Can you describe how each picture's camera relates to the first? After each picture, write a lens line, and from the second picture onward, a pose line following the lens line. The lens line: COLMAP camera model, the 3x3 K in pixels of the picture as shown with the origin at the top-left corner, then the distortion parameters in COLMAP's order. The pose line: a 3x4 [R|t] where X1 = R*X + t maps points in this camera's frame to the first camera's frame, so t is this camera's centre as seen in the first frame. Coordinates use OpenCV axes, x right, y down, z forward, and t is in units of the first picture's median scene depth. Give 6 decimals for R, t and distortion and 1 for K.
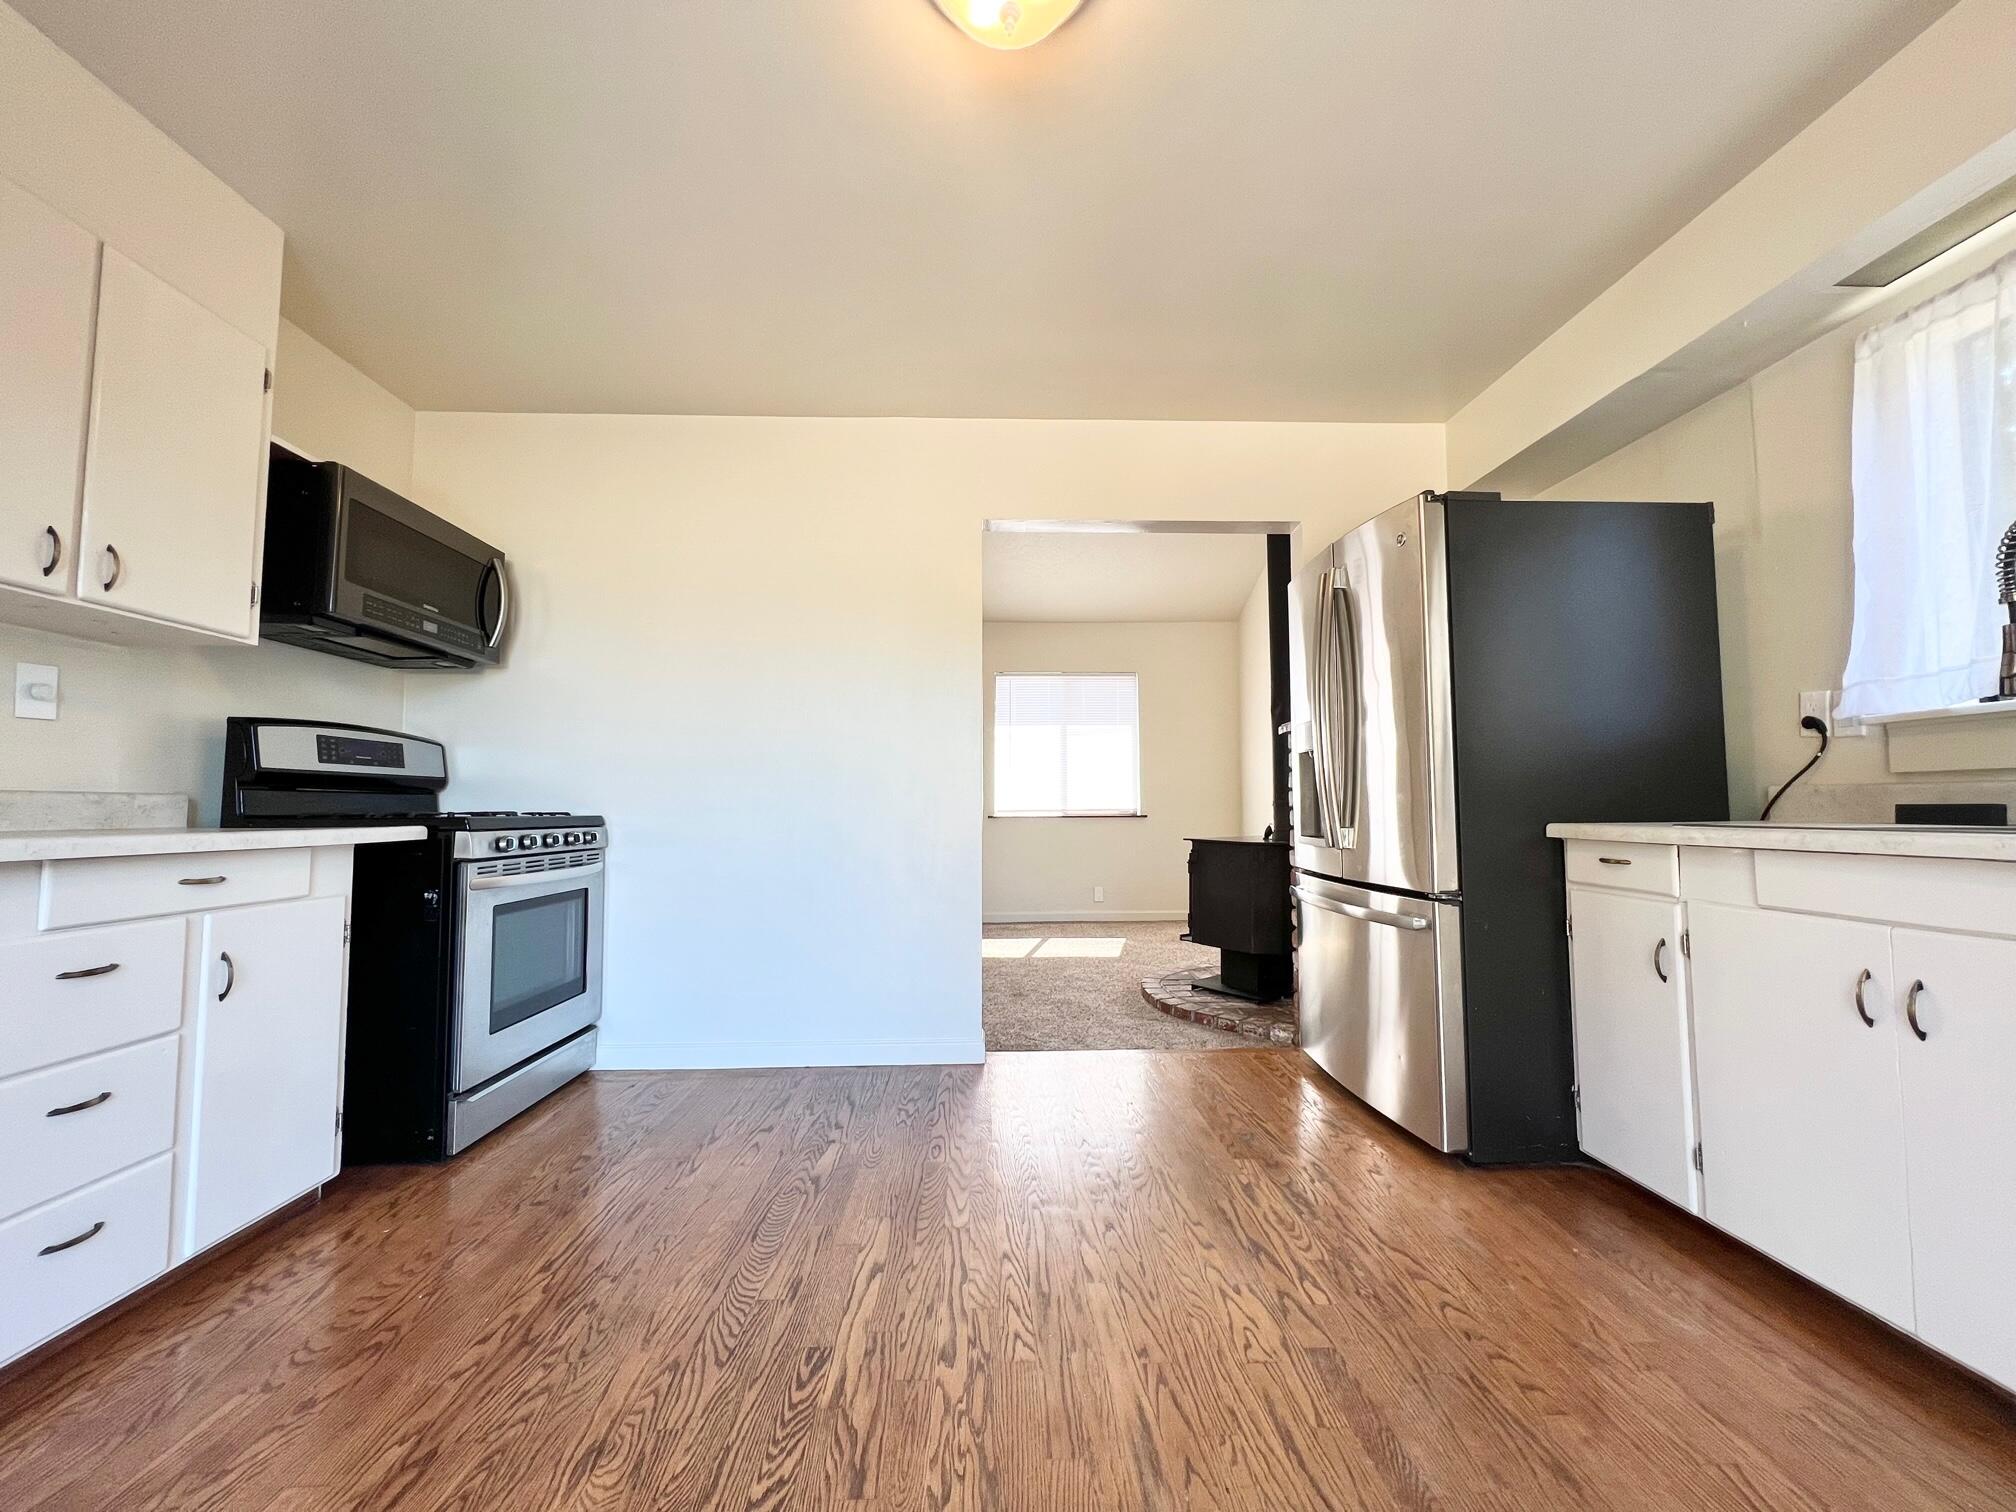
lens RADIAL K [[812.2, 0, 1007.9], [0, 812.2, 760.7], [0, 0, 1]] dist [0.001846, -0.000642]
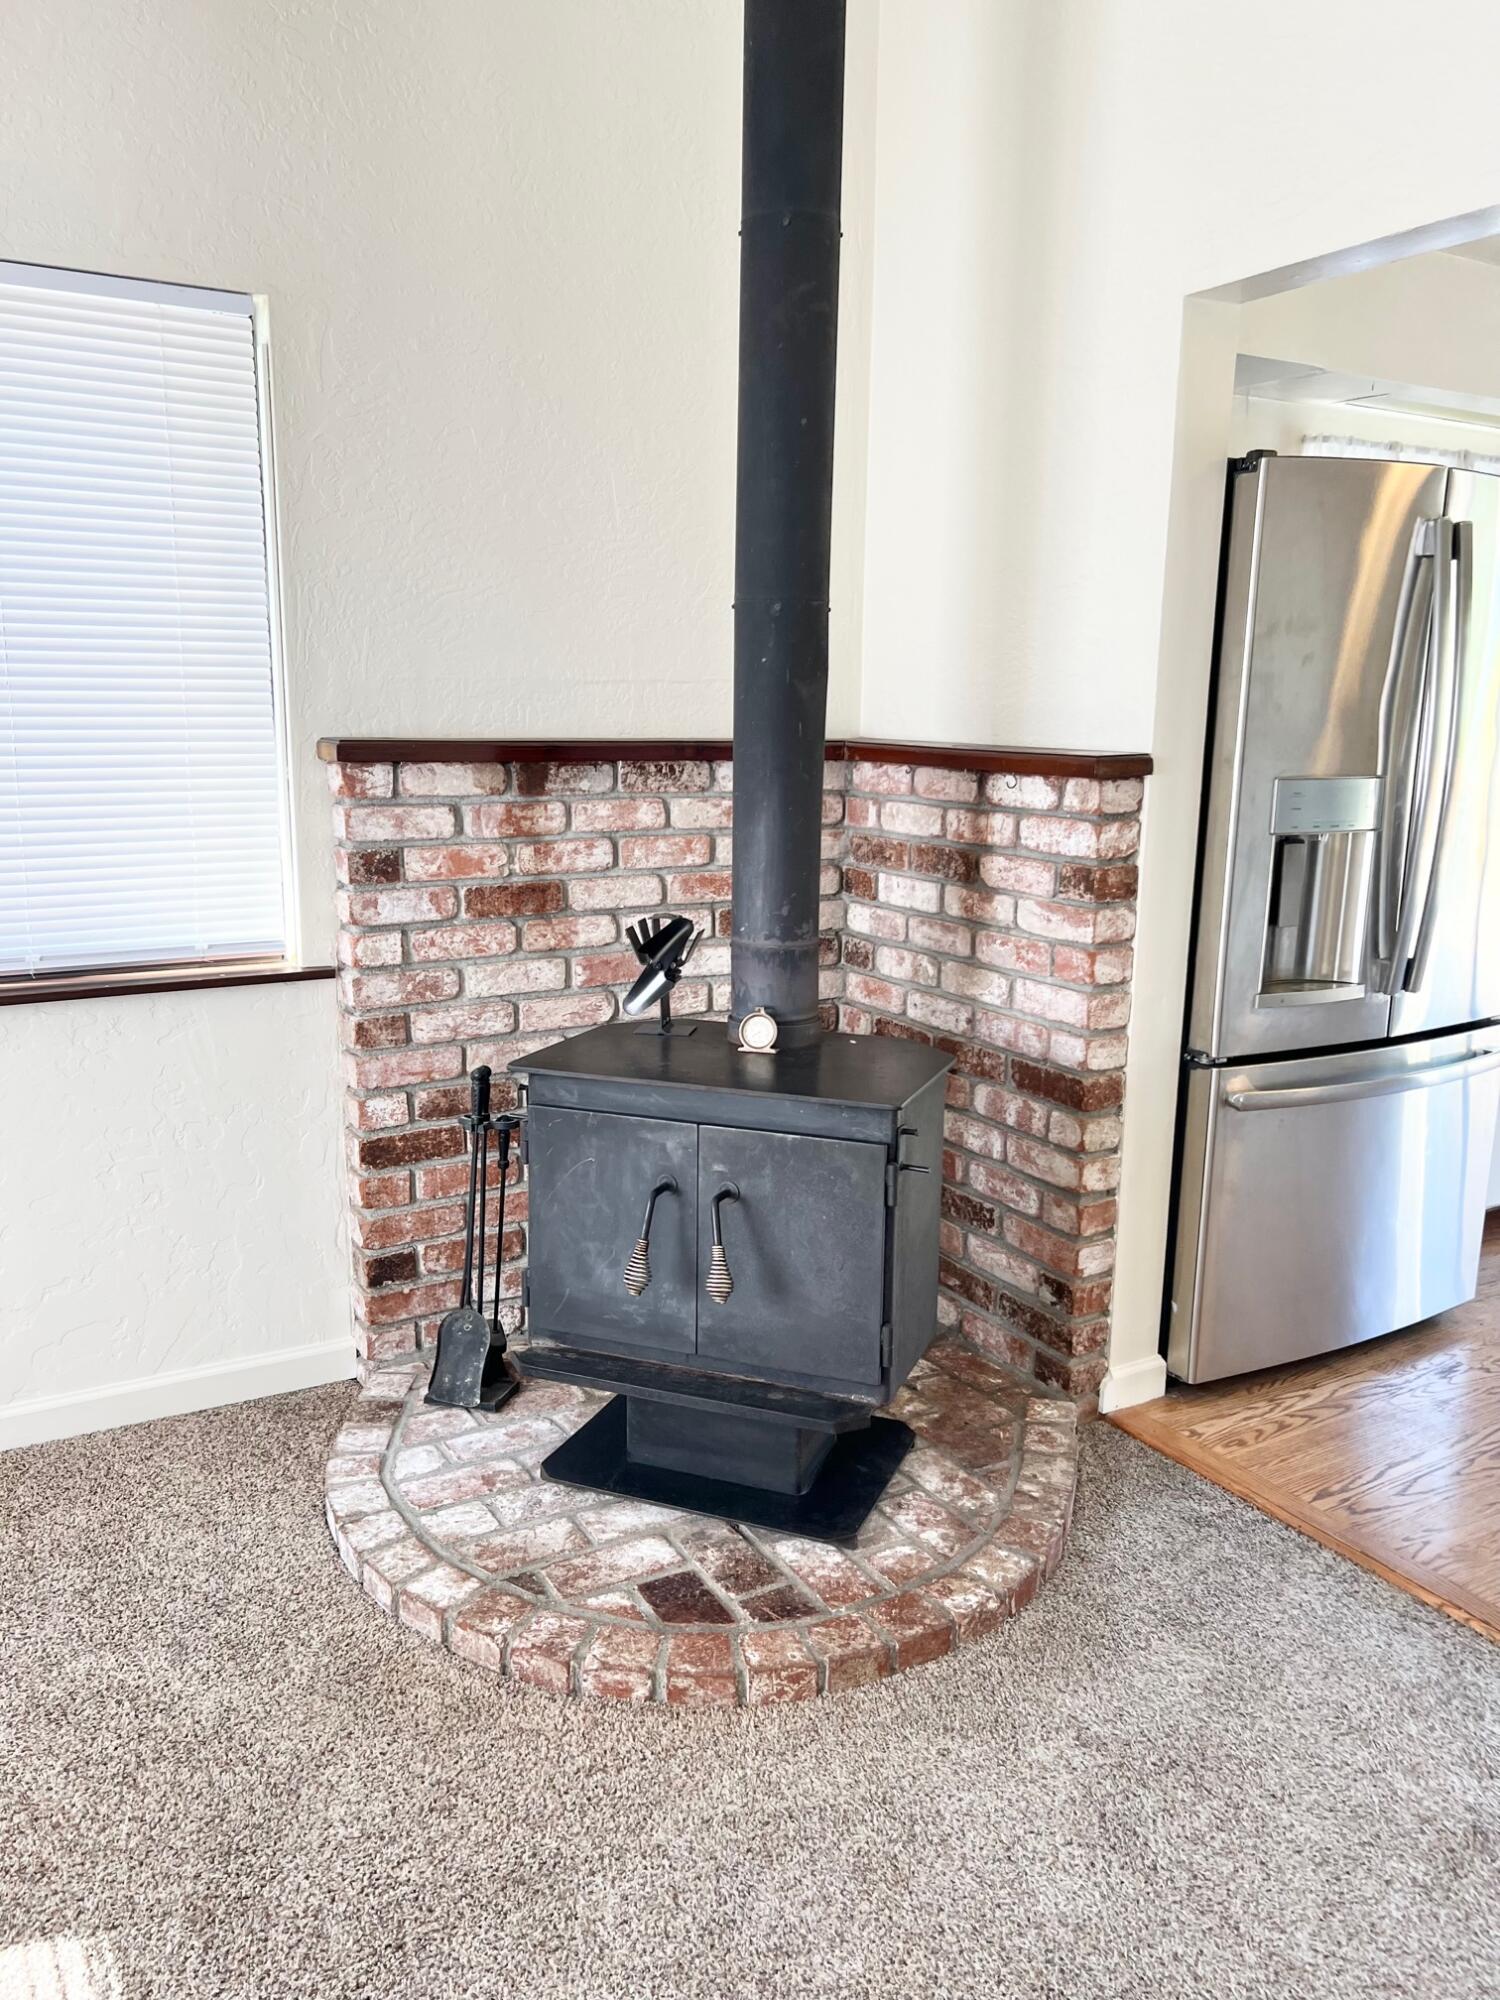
lens RADIAL K [[1507.9, 0, 754.6], [0, 1507.9, 1012.6], [0, 0, 1]] dist [0.073580, -0.078331]
pose [[-0.488023, -0.178585, 0.854366, -0.578711], [-0.056635, 0.983261, 0.173177, -0.089450], [-0.870992, 0.036127, -0.489968, 3.202503]]
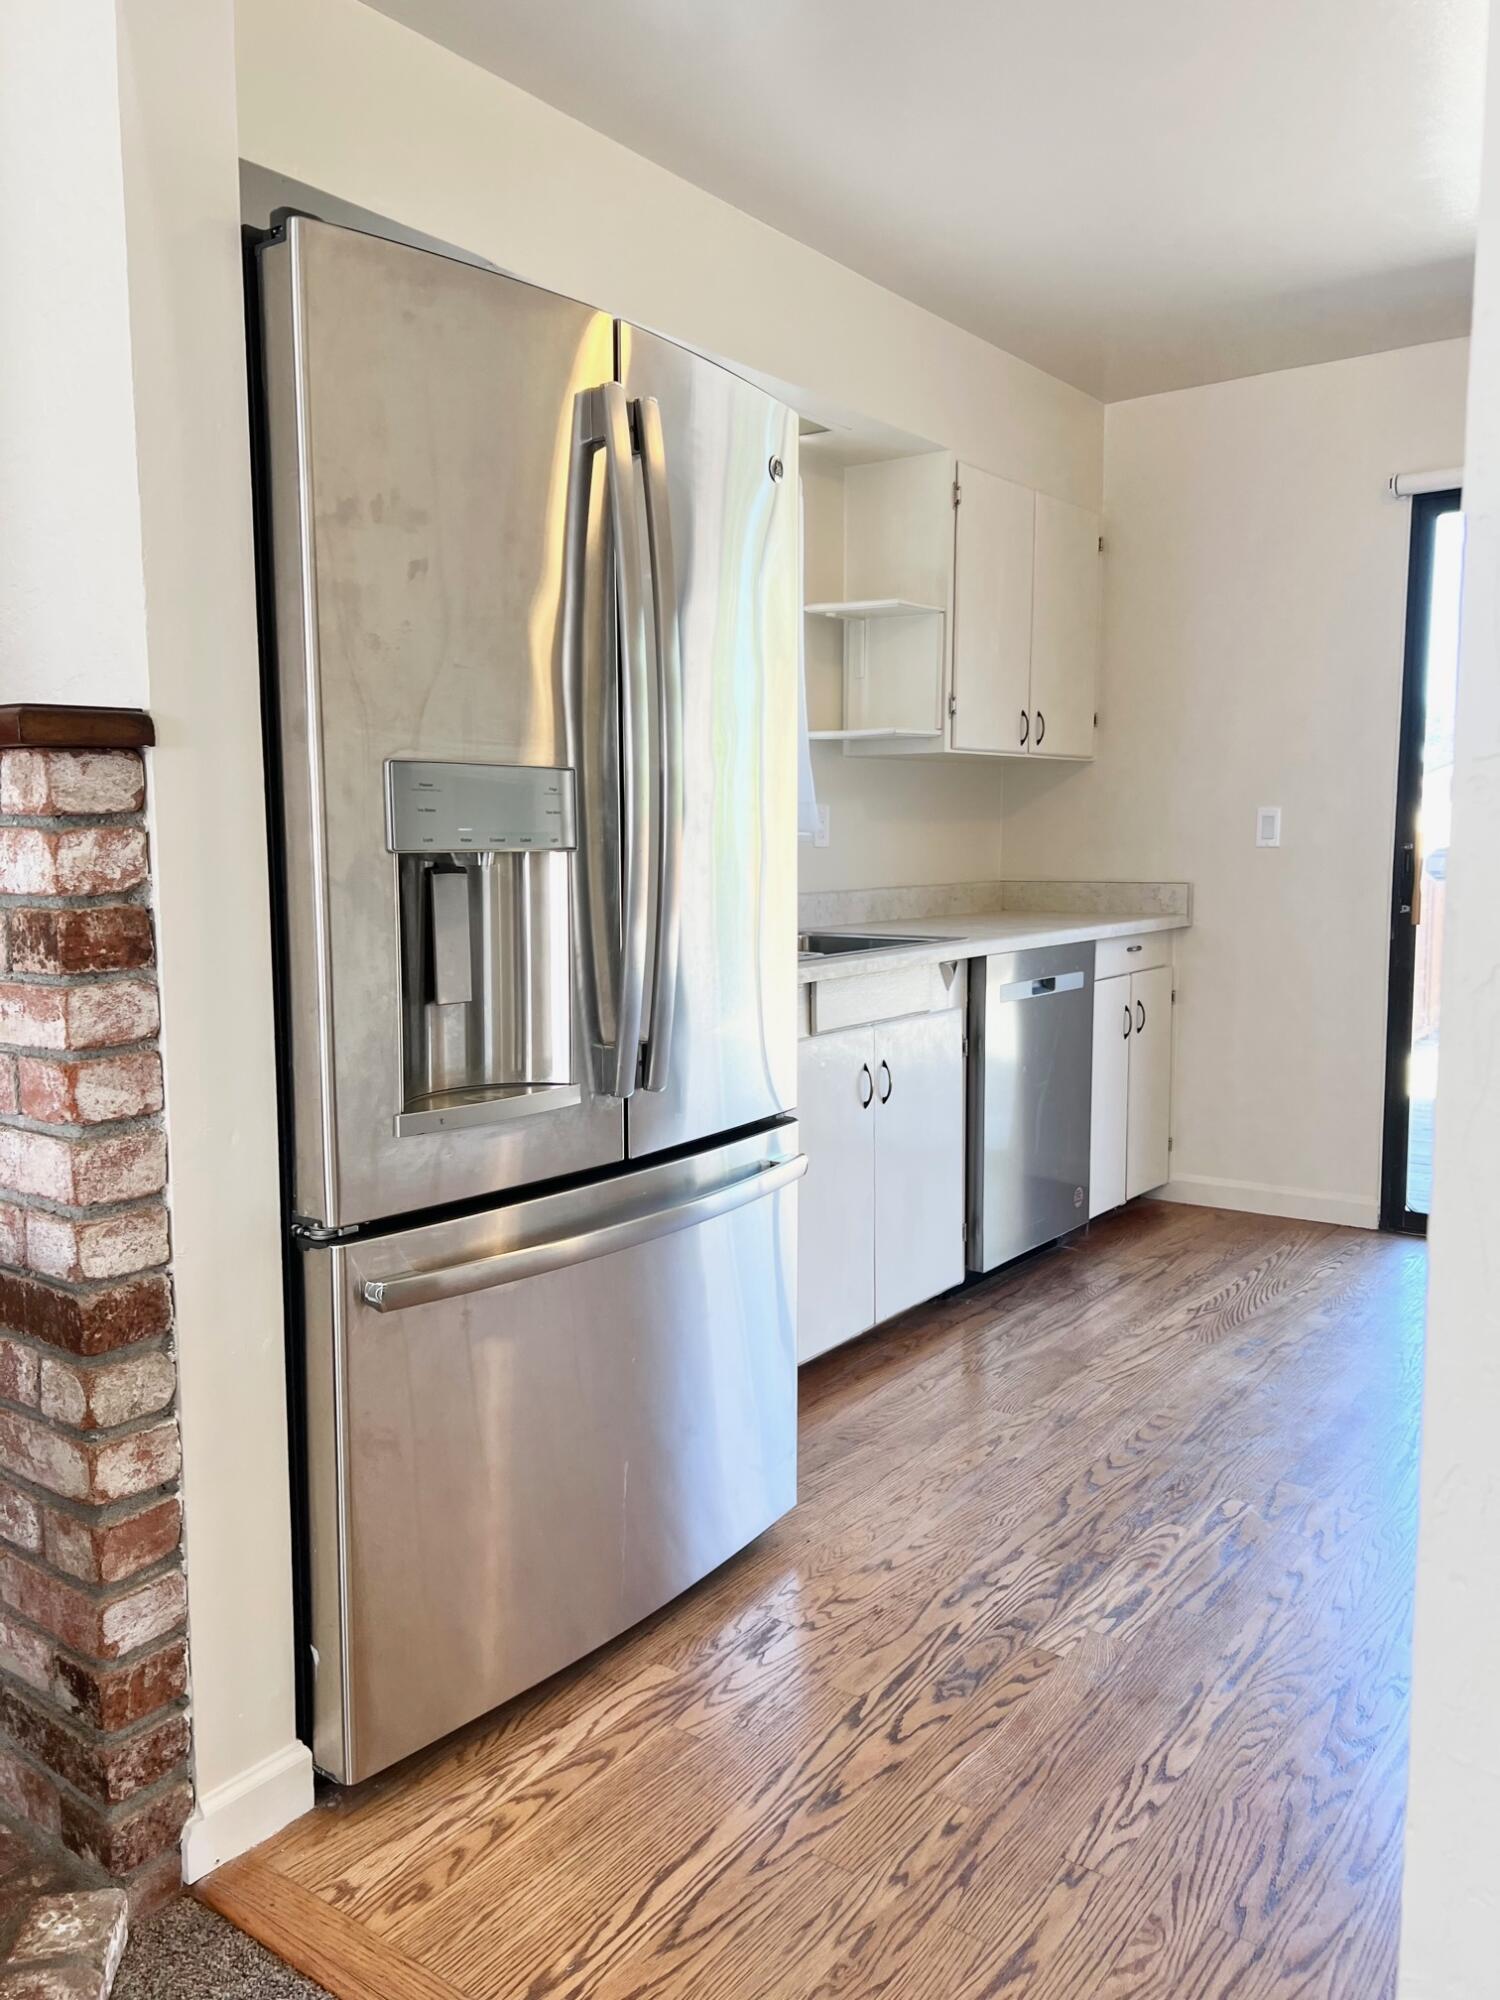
lens RADIAL K [[1507.9, 0, 754.4], [0, 1507.9, 995.1], [0, 0, 1]] dist [0.073580, -0.078331]
pose [[-0.779355, -0.062139, 0.623494, -0.210088], [-0.026370, 0.997442, 0.066445, 0.000473], [-0.626028, 0.035343, -0.778999, 2.500038]]
